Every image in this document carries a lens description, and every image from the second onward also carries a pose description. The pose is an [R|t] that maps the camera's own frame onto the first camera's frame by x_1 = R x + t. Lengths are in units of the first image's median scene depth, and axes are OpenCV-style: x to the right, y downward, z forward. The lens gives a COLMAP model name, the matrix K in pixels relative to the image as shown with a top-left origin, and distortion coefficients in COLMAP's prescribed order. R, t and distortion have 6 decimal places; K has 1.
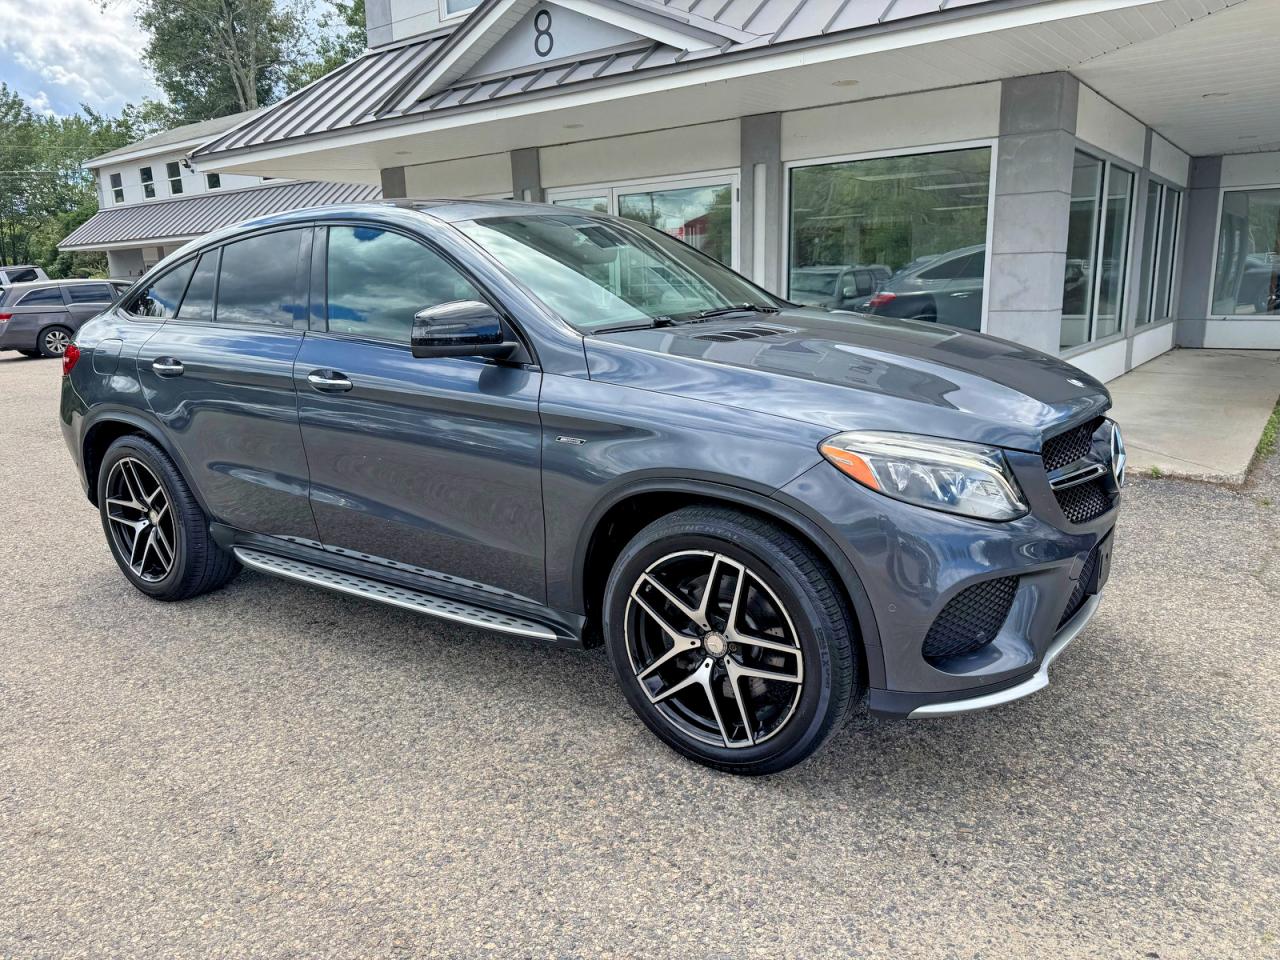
lens RADIAL K [[1018.1, 0, 640.0], [0, 1018.1, 480.0], [0, 0, 1]] dist [0.030966, -0.055408]
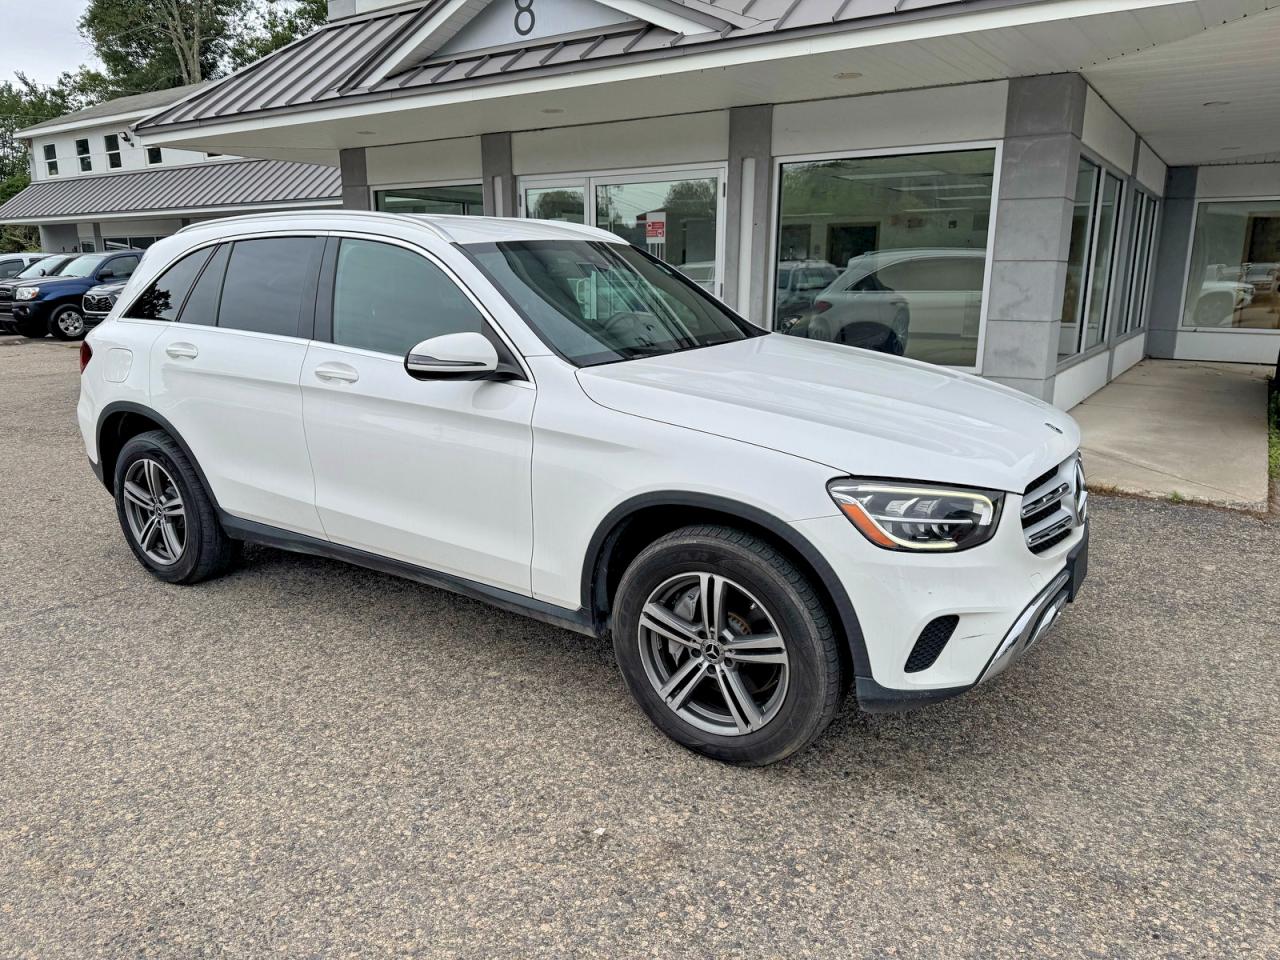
lens RADIAL K [[1018.1, 0, 640.0], [0, 1018.1, 480.0], [0, 0, 1]] dist [0.030966, -0.055408]
pose [[0.998357, 0.018292, 0.054296, -0.036383], [-0.018726, 0.999797, 0.007496, -0.017254], [-0.054147, -0.008500, 0.998497, 0.062003]]
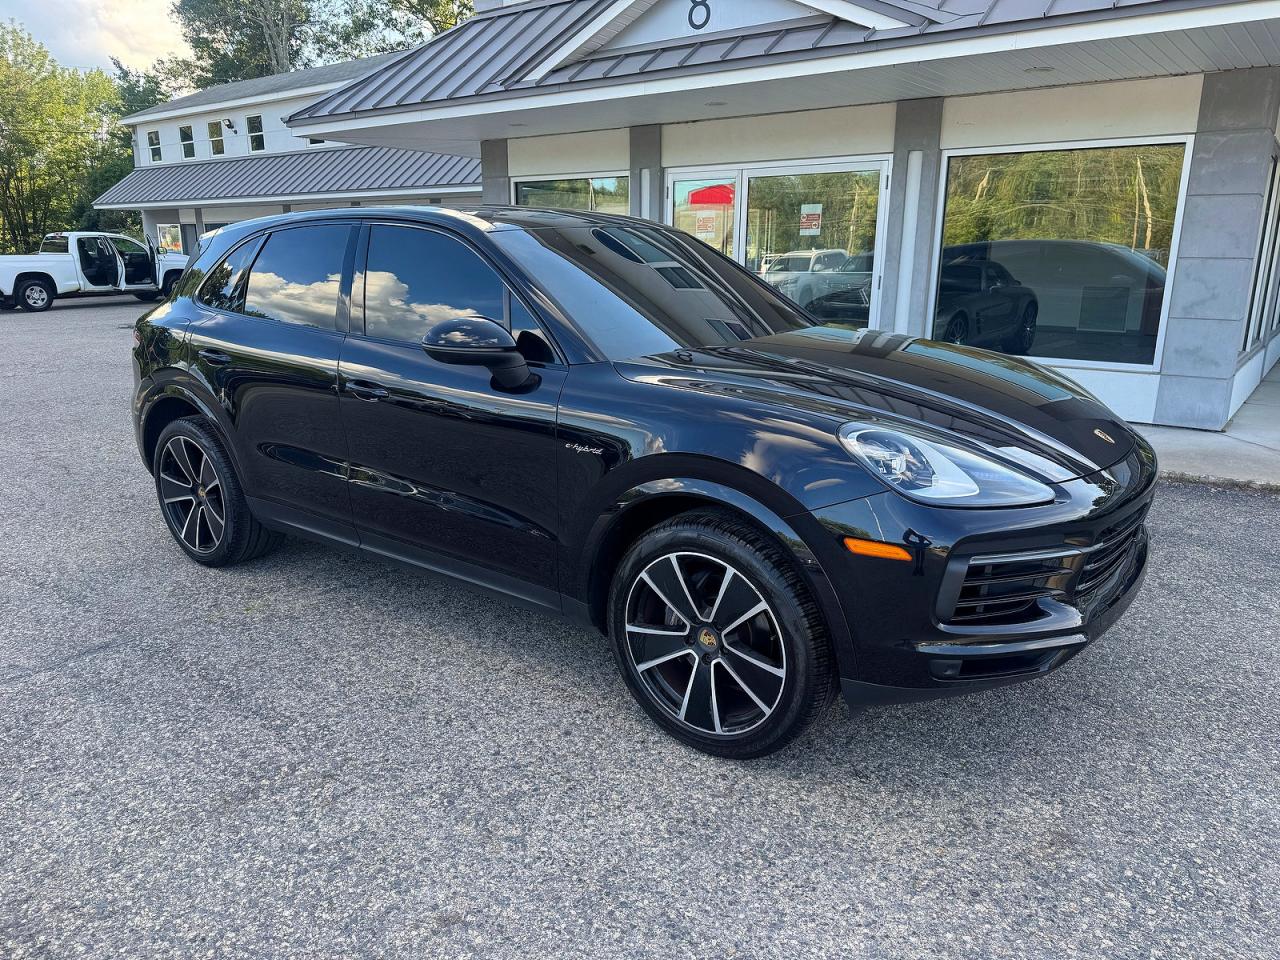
lens RADIAL K [[1024.1, 0, 640.0], [0, 1024.1, 480.0], [0, 0, 1]] dist [0.033641, -0.057845]
pose [[0.999299, 0.037436, -0.000642, -0.152000], [-0.037415, 0.999095, 0.020244, -0.017325], [0.001399, -0.020206, 0.999795, 0.047711]]
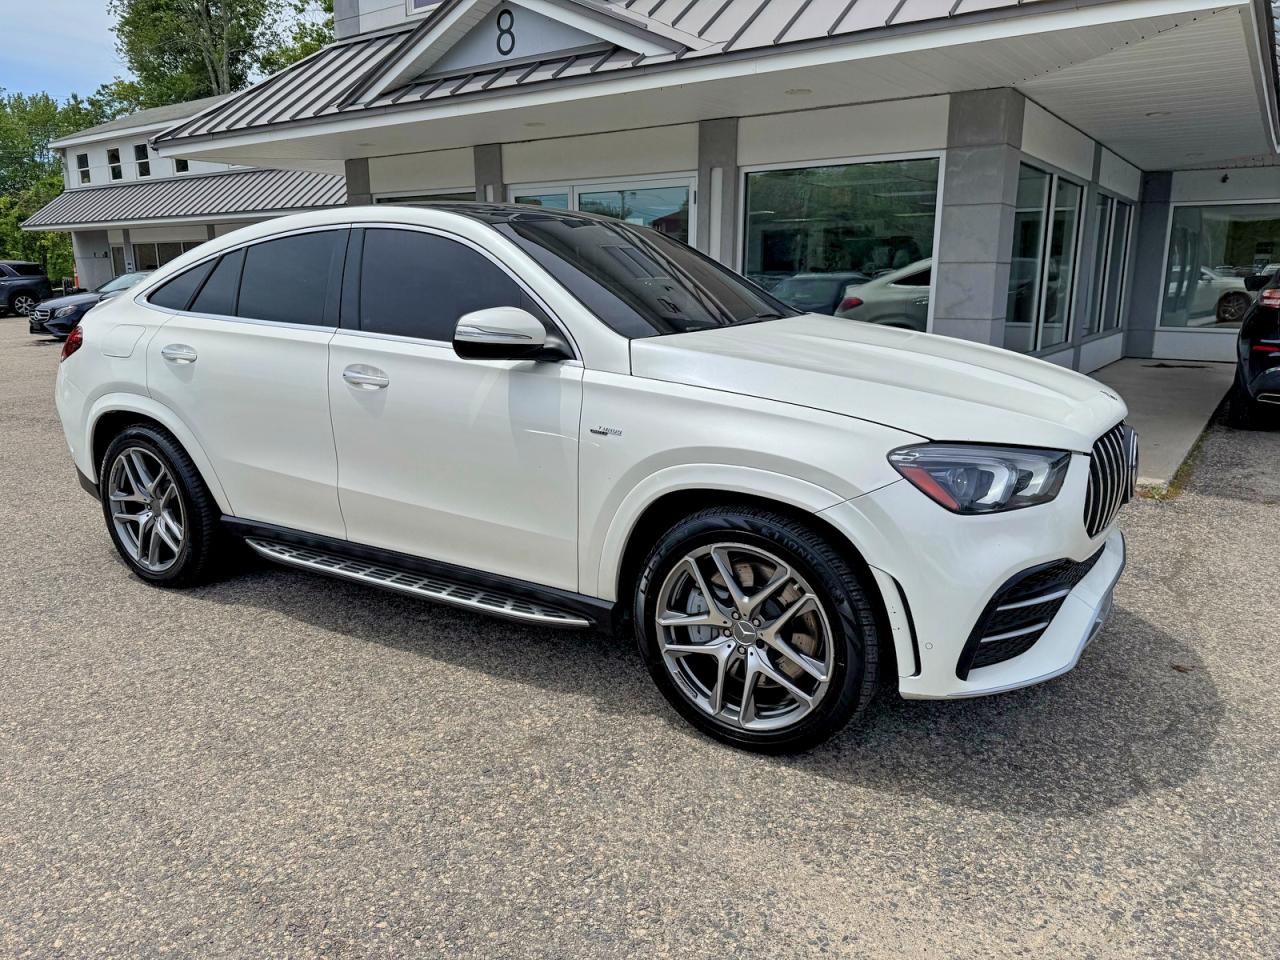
lens RADIAL K [[1018.3, 0, 637.9], [0, 1018.3, 466.4], [0, 0, 1]] dist [0.028068, -0.051664]
pose [[0.999372, 0.022040, 0.027748, 0.020700], [-0.021816, 0.999727, -0.008351, -0.001933], [-0.027925, 0.007740, 0.999580, -0.013626]]
